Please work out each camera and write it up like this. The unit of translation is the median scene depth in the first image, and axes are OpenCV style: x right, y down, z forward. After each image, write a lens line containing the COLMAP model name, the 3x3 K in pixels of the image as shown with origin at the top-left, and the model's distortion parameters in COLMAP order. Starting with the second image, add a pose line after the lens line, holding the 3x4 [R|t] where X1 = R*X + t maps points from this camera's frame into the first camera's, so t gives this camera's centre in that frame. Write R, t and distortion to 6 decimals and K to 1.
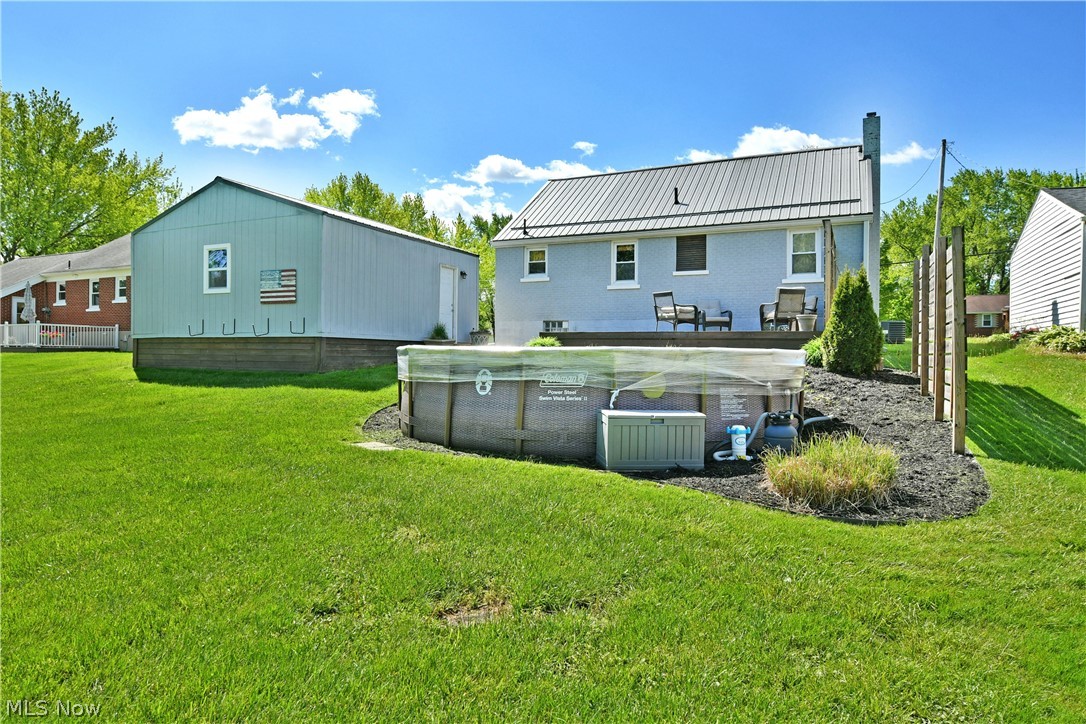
lens RADIAL K [[654.9, 0, 540.7], [0, 654.9, 340.9], [0, 0, 1]] dist [-0.001843, -0.001802]
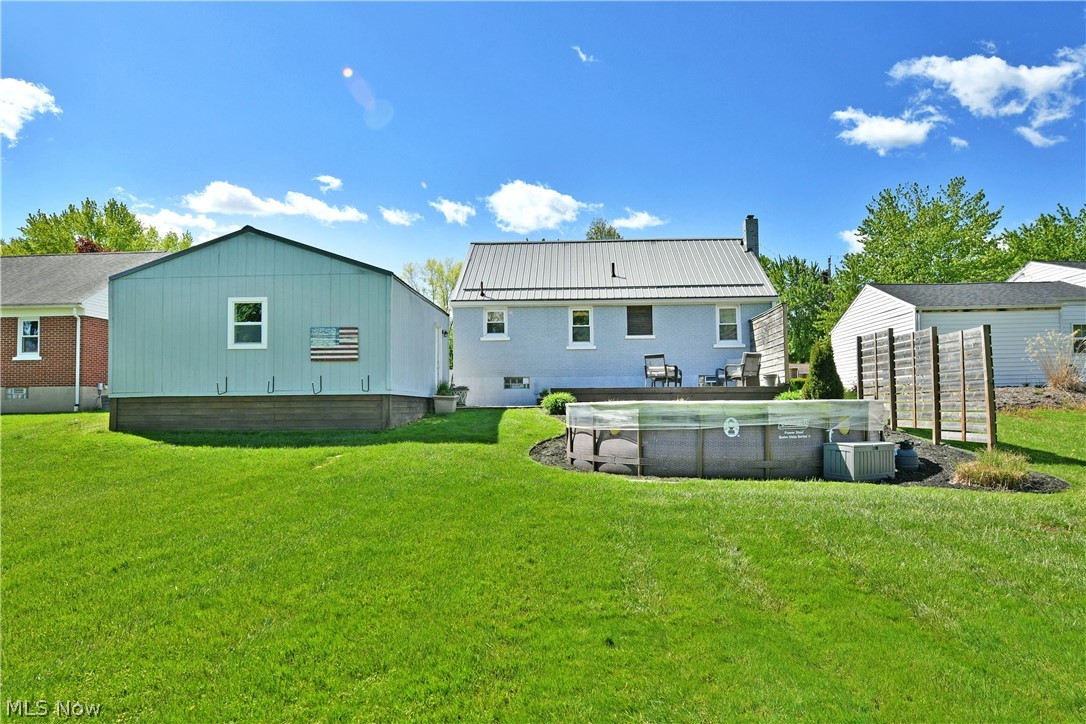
lens RADIAL K [[676.9, 0, 542.8], [0, 676.9, 369.9], [0, 0, 1]] dist [-0.003438, -0.001351]
pose [[0.918753, 0.004809, 0.394803, -0.442721], [0.009534, 0.999364, -0.034361, -0.004755], [-0.394717, 0.035333, 0.918123, -0.053541]]
